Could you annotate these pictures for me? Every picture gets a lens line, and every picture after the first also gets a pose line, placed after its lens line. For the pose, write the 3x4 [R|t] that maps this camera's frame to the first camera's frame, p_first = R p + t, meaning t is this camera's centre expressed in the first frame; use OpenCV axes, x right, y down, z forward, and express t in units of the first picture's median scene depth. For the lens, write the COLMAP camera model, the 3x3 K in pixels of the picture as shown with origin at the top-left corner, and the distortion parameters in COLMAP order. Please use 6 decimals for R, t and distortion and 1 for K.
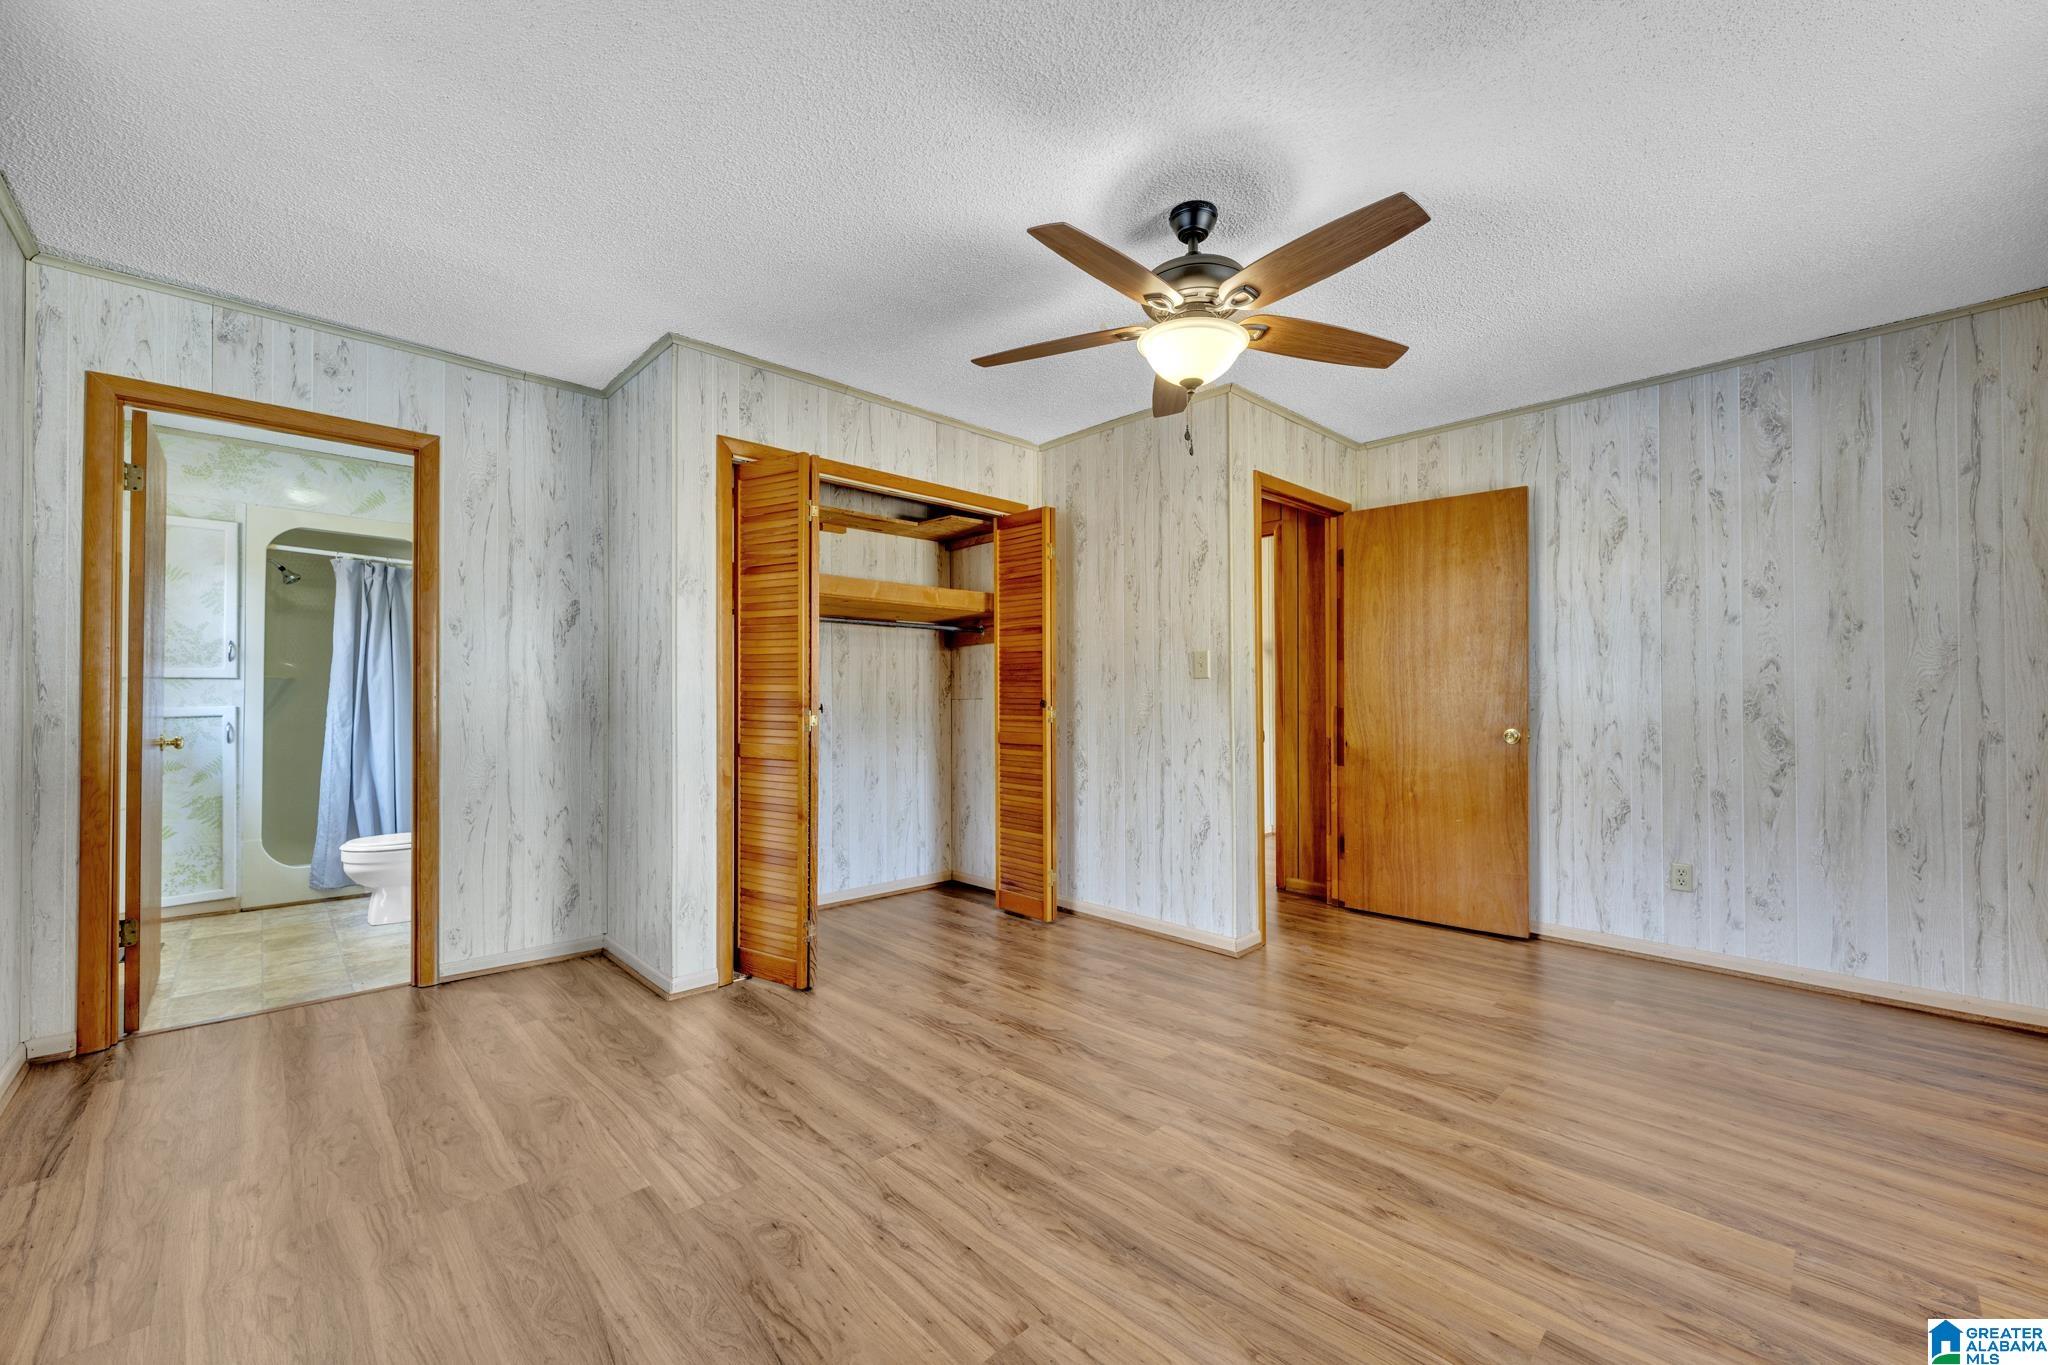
lens RADIAL K [[800.1, 0, 1024.6], [0, 800.1, 688.0], [0, 0, 1]] dist [-0.000252, -0.000143]
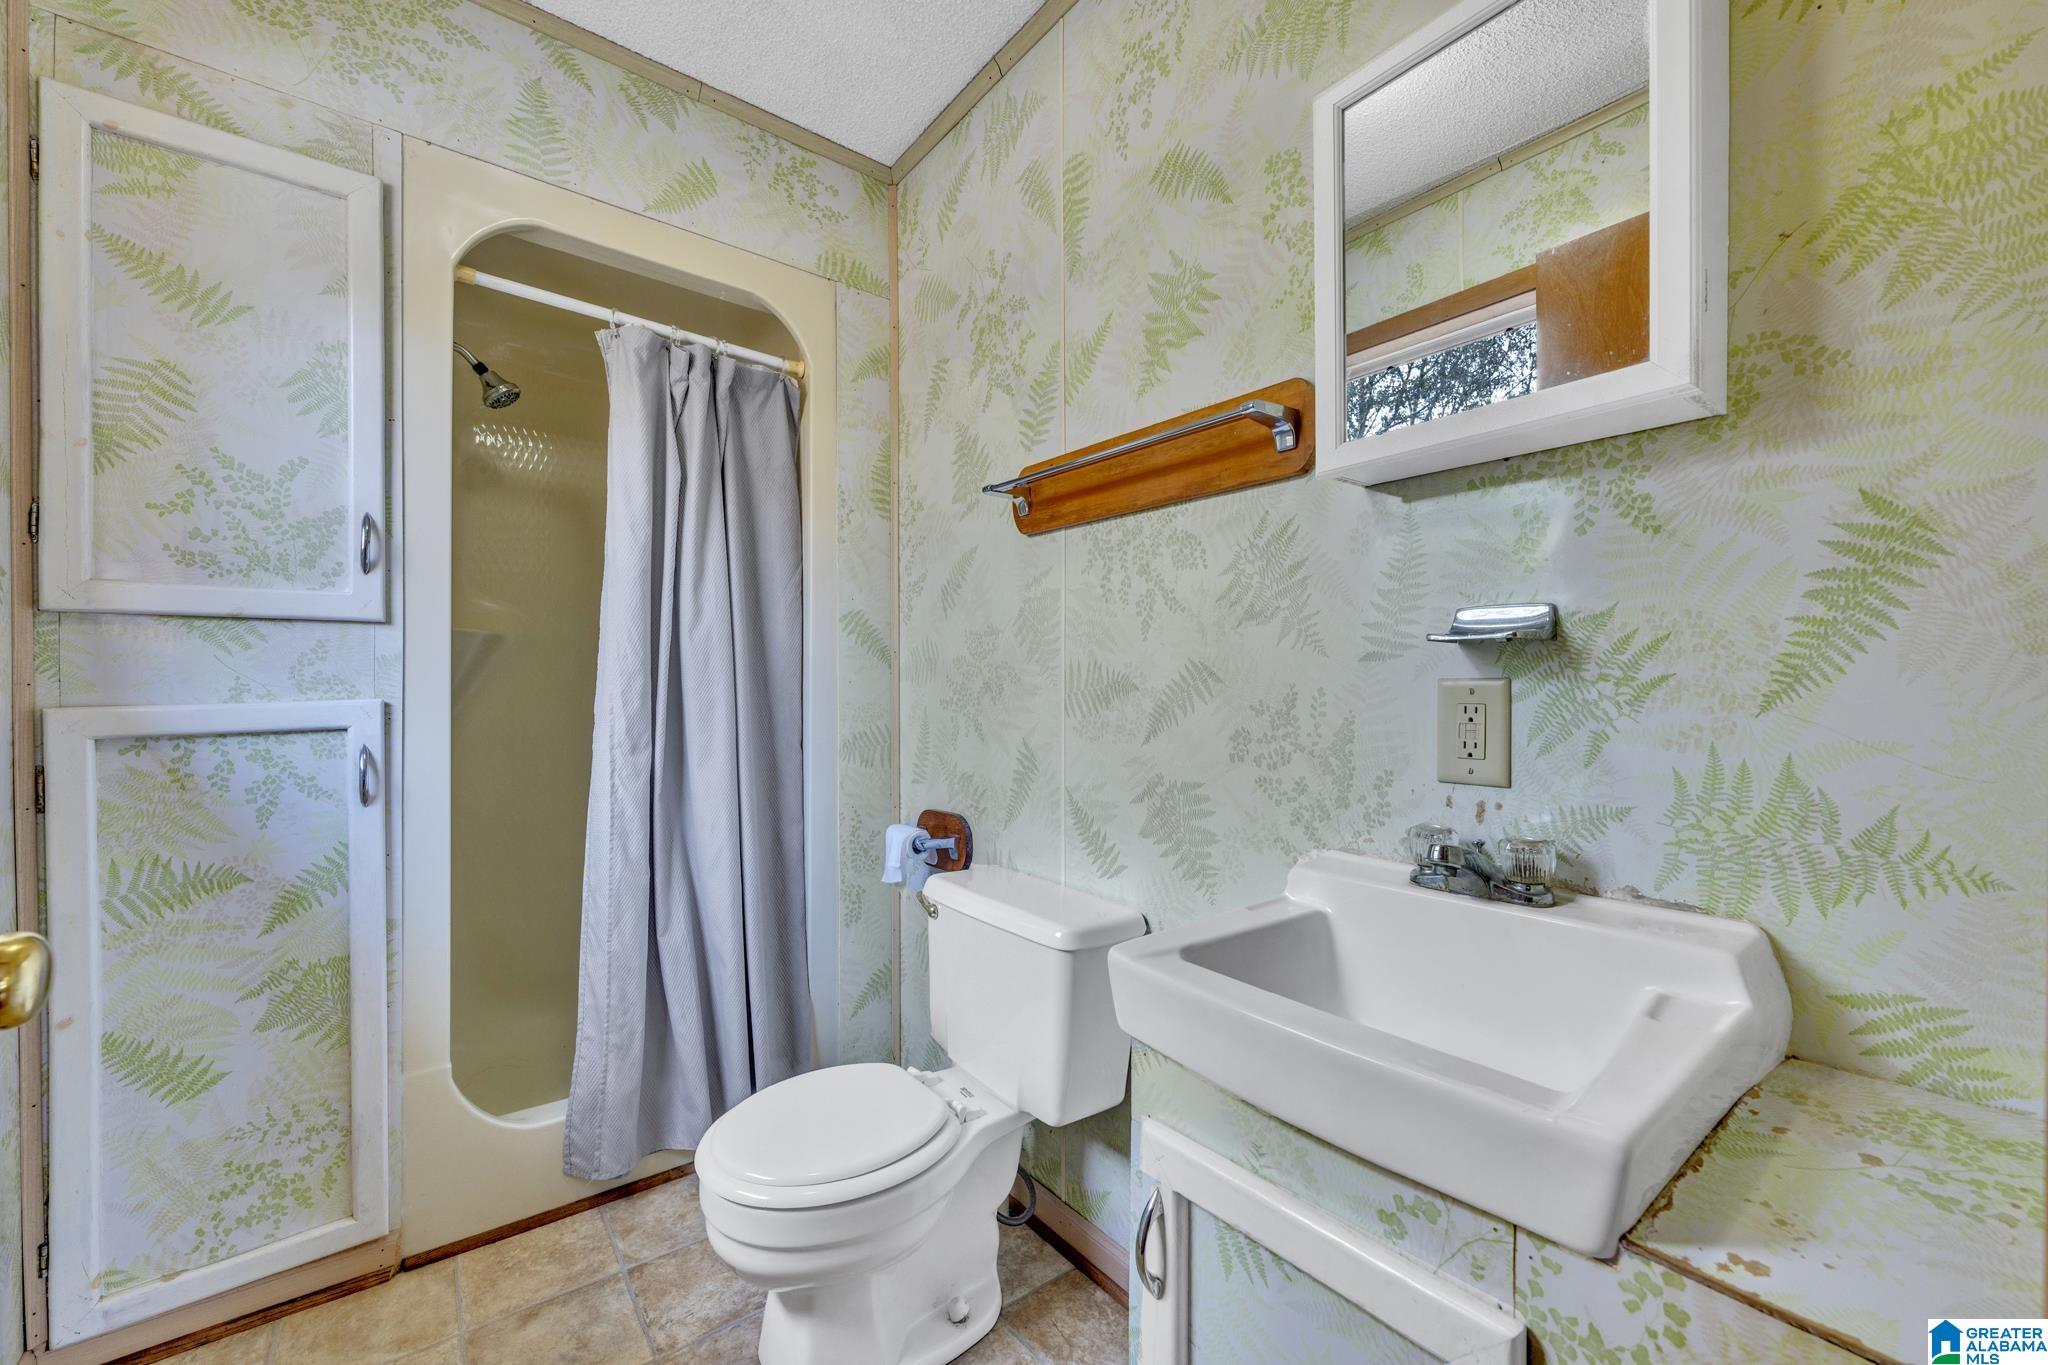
lens RADIAL K [[800.1, 0, 1024.6], [0, 800.1, 688.0], [0, 0, 1]] dist [-0.000252, -0.000143]
pose [[0.994871, 0.003002, -0.101105, -0.670974], [-0.001435, 0.999878, 0.015566, 0.011320], [0.101140, -0.015342, 0.994754, 0.680147]]
